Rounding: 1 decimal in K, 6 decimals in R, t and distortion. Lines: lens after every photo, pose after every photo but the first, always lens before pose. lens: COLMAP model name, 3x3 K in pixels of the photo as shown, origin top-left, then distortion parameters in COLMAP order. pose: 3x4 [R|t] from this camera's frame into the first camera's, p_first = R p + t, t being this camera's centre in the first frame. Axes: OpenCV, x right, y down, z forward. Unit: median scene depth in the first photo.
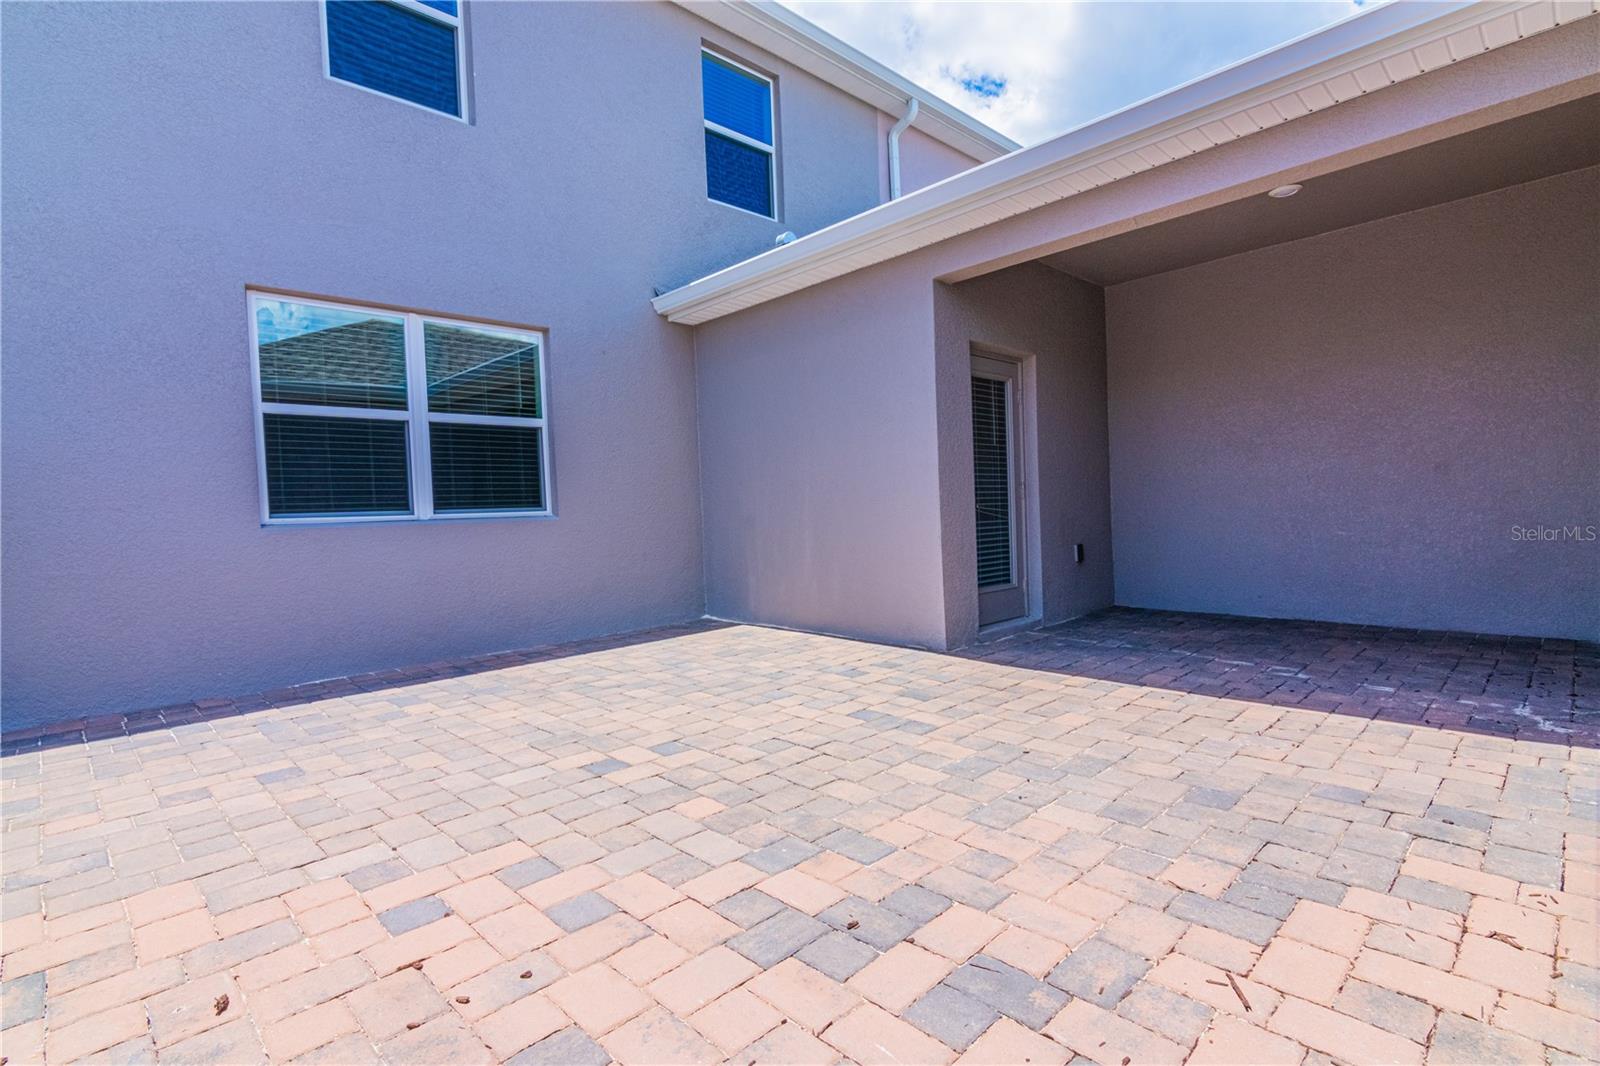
lens RADIAL K [[753.8, 0, 800.0], [0, 753.8, 533.0], [0, 0, 1]] dist [0.002478, 0.001474]
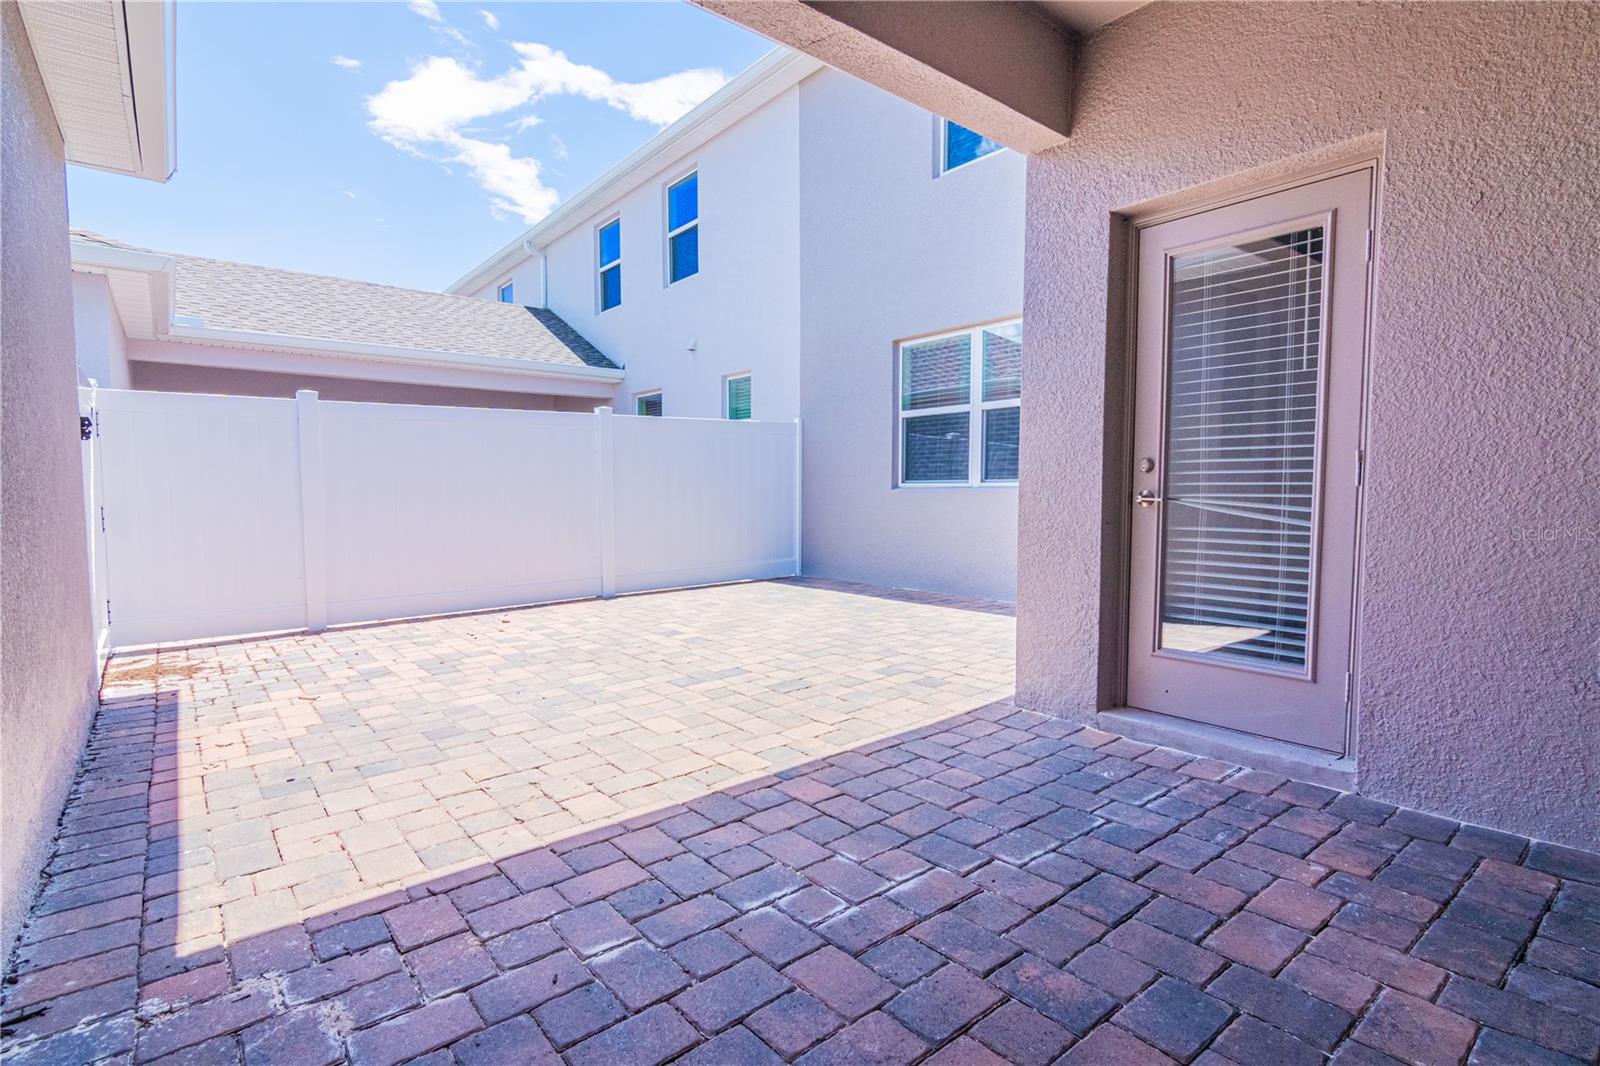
lens RADIAL K [[771.5, 0, 800.0], [0, 771.5, 533.0], [0, 0, 1]] dist [-0.015822, -0.000027]
pose [[-0.072721, 0.093271, -0.992981, 1.316611], [-0.025523, 0.995117, 0.095341, -0.090946], [0.997026, 0.032277, -0.069986, 1.259403]]
